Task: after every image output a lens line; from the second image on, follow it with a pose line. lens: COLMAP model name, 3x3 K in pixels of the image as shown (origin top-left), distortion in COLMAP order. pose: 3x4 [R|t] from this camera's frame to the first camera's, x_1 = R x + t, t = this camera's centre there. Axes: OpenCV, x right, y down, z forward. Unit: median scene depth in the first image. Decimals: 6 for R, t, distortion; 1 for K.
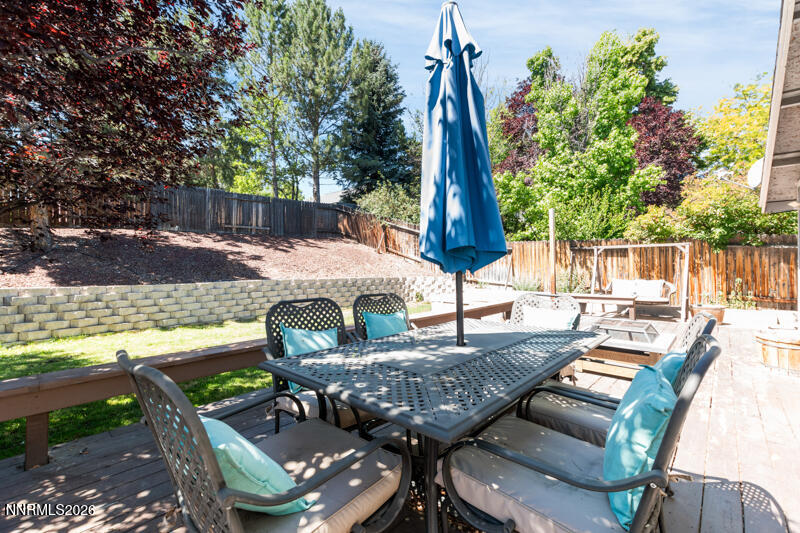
lens RADIAL K [[347.5, 0, 400.0], [0, 347.5, 266.5], [0, 0, 1]] dist [-0.000444, -0.000269]
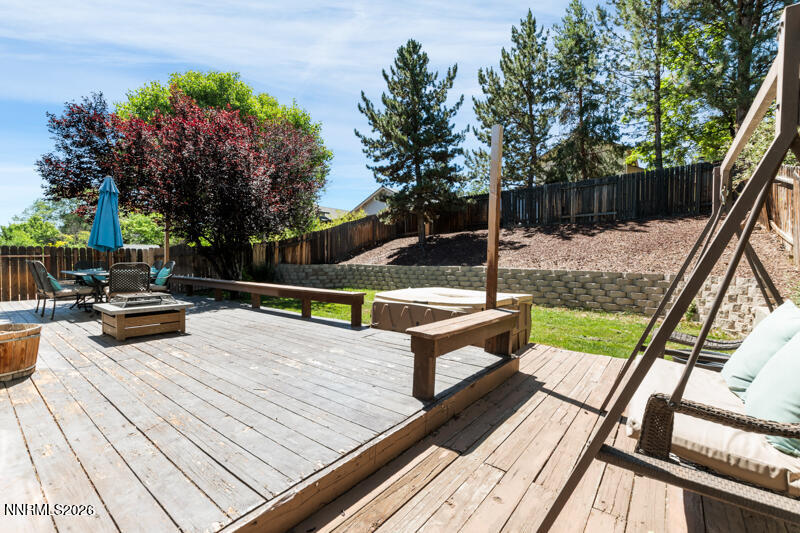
lens RADIAL K [[347.5, 0, 400.0], [0, 347.5, 266.5], [0, 0, 1]] dist [-0.000444, -0.000269]
pose [[0.084198, 0.023849, -0.996164, 0.509449], [-0.004453, 0.999713, 0.023558, 0.007945], [0.996439, 0.002453, 0.084280, 0.453672]]
